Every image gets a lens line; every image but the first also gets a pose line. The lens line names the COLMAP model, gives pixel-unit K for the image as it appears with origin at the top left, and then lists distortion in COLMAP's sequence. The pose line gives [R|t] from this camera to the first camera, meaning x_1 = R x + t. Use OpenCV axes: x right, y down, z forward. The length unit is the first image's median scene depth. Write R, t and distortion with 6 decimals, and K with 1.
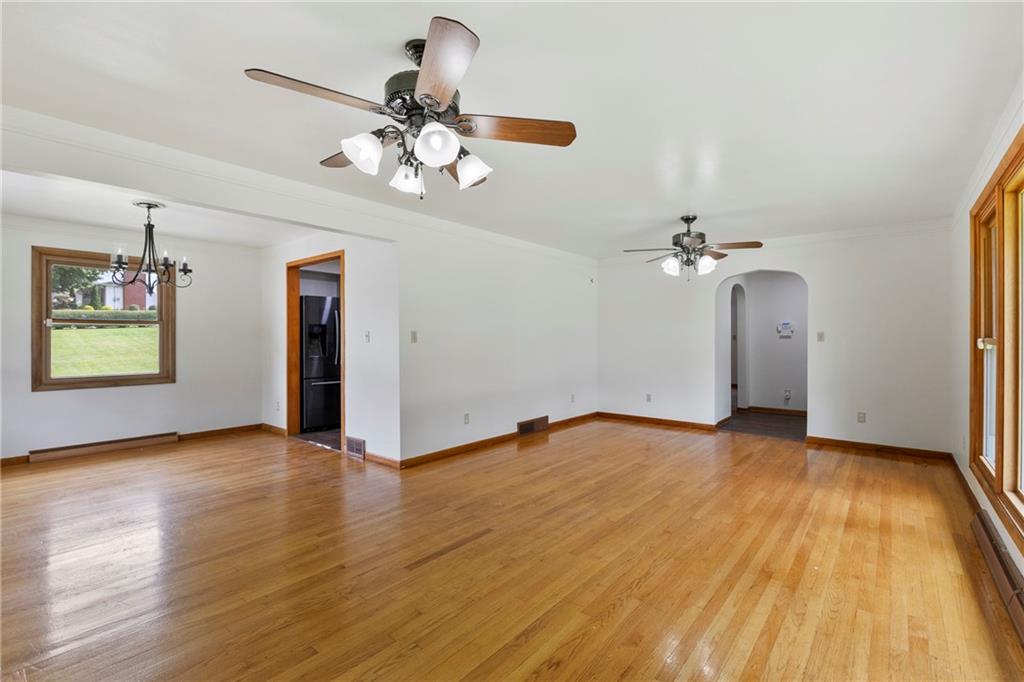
lens RADIAL K [[456.2, 0, 514.0], [0, 456.2, 338.3], [0, 0, 1]] dist [-0.005095, -0.000316]
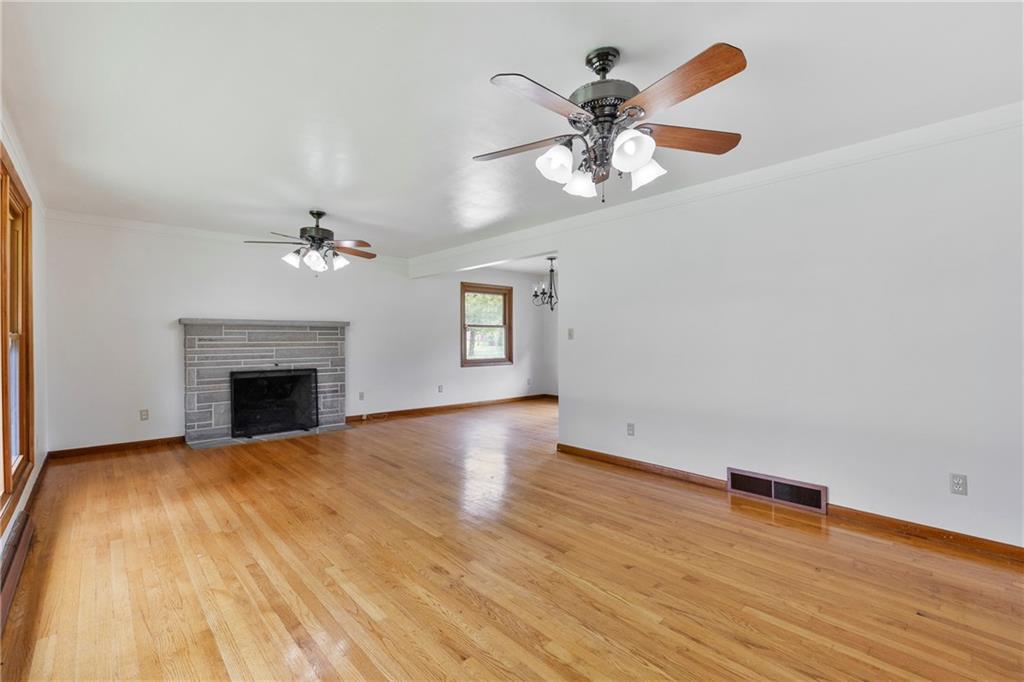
lens RADIAL K [[456.2, 0, 512.1], [0, 456.2, 339.5], [0, 0, 1]] dist [-0.005095, -0.000316]
pose [[-0.131000, 0.008937, -0.991342, 0.899461], [0.001293, 0.999960, 0.008844, -0.000176], [0.991382, -0.000123, -0.131006, 1.039294]]
